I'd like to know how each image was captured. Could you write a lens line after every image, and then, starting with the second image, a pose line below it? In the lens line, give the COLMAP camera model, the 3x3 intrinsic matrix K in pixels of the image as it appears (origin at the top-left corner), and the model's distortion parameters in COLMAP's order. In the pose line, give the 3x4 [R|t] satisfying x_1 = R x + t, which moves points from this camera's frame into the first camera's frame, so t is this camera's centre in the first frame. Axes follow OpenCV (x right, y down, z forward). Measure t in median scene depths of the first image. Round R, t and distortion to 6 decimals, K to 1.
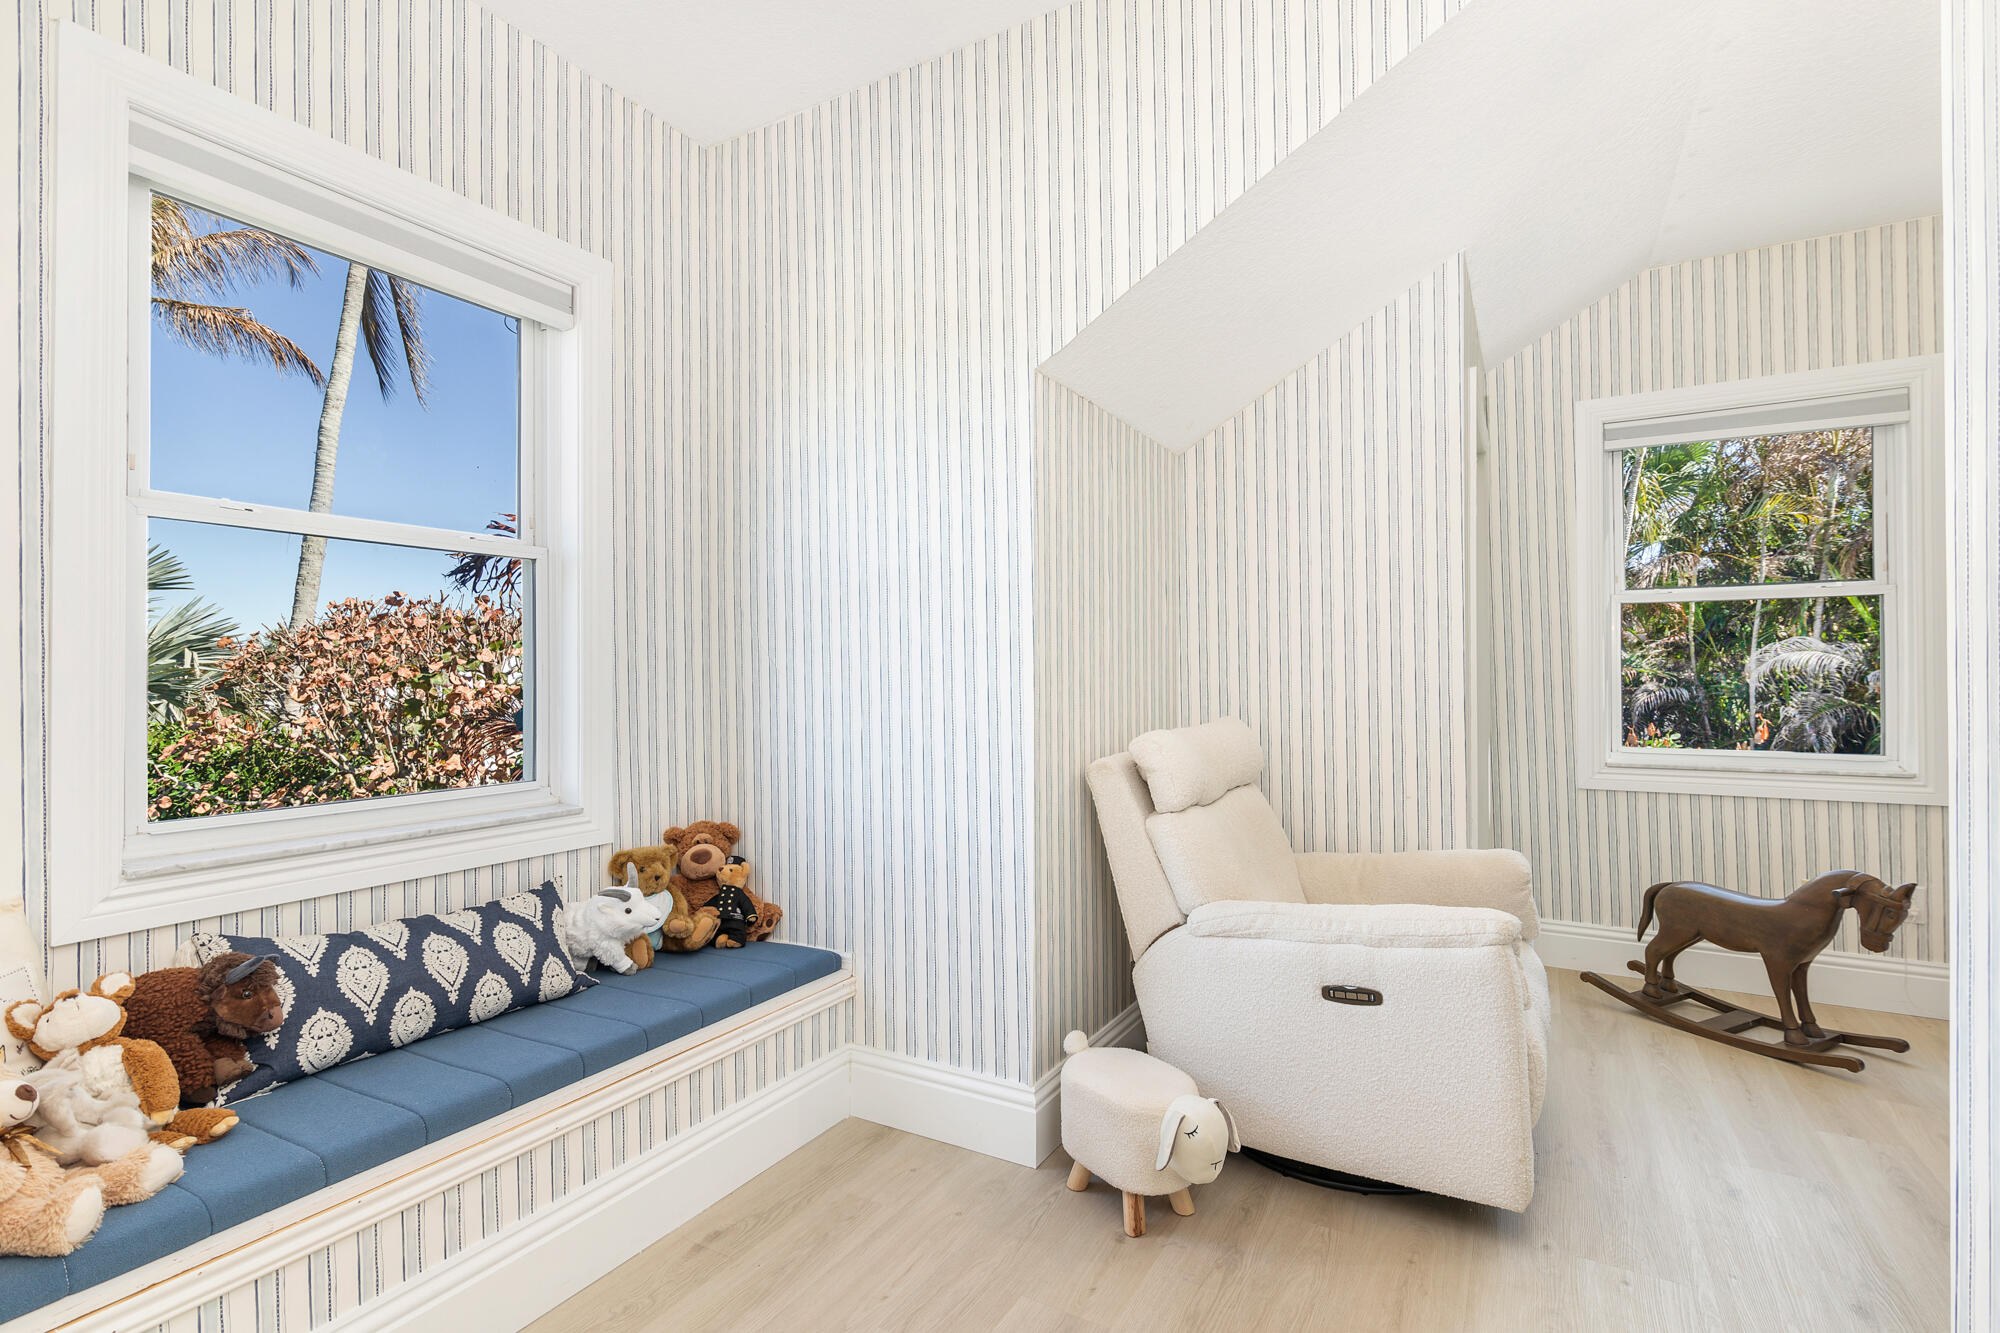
lens RADIAL K [[935.9, 0, 993.5], [0, 935.9, 660.3], [0, 0, 1]] dist [0.001694, 0.000007]
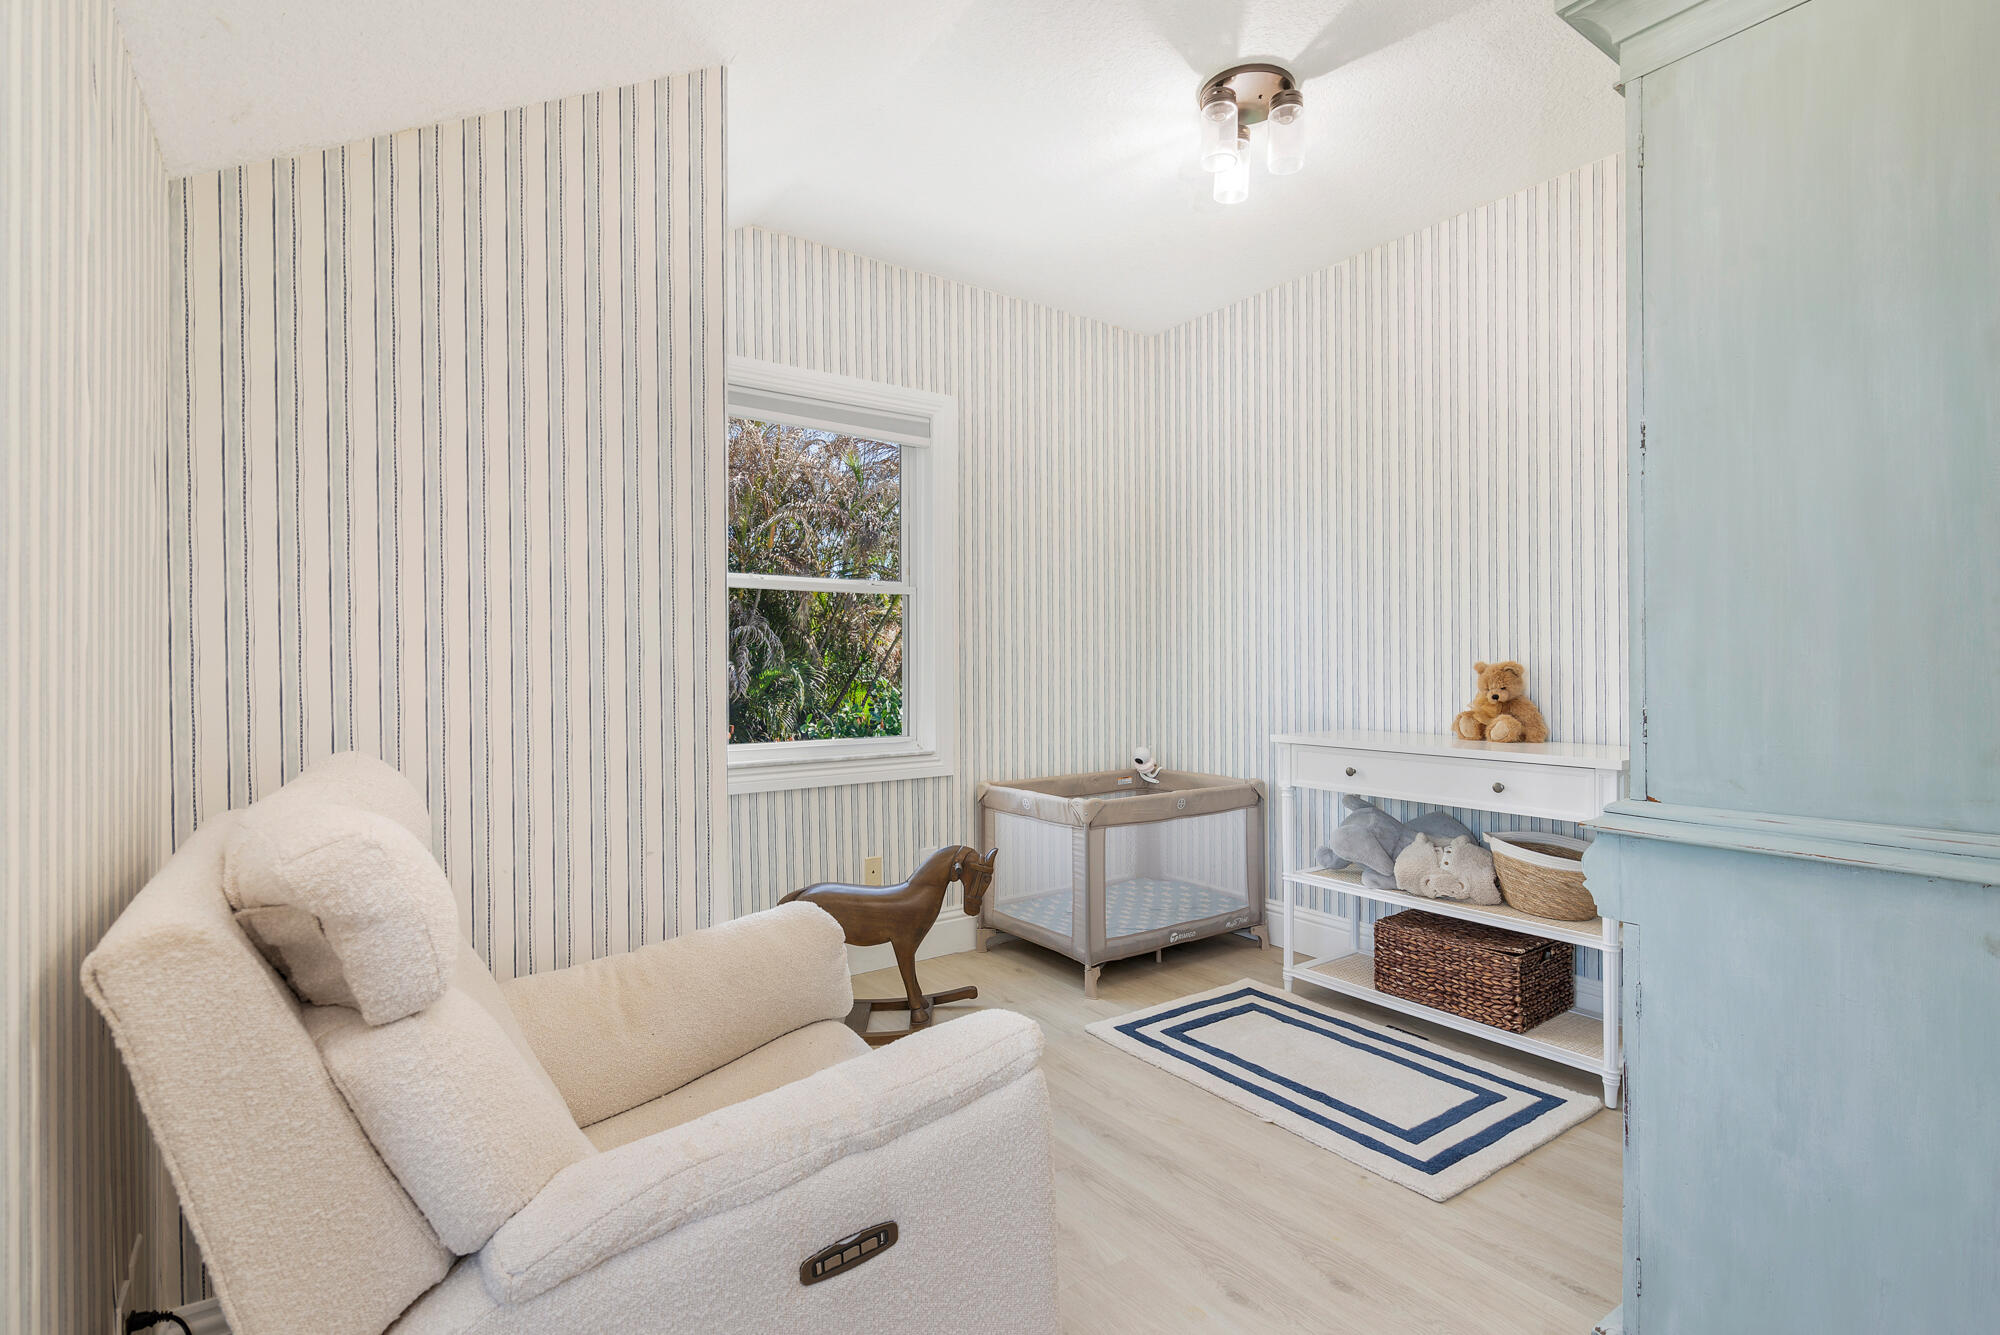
lens RADIAL K [[935.9, 0, 993.5], [0, 935.9, 661.3], [0, 0, 1]] dist [0.001694, 0.000007]
pose [[0.396643, 0.003433, 0.917966, -0.063974], [-0.011170, 0.999937, 0.001087, 0.008961], [-0.917905, -0.010685, 0.396657, 0.525378]]
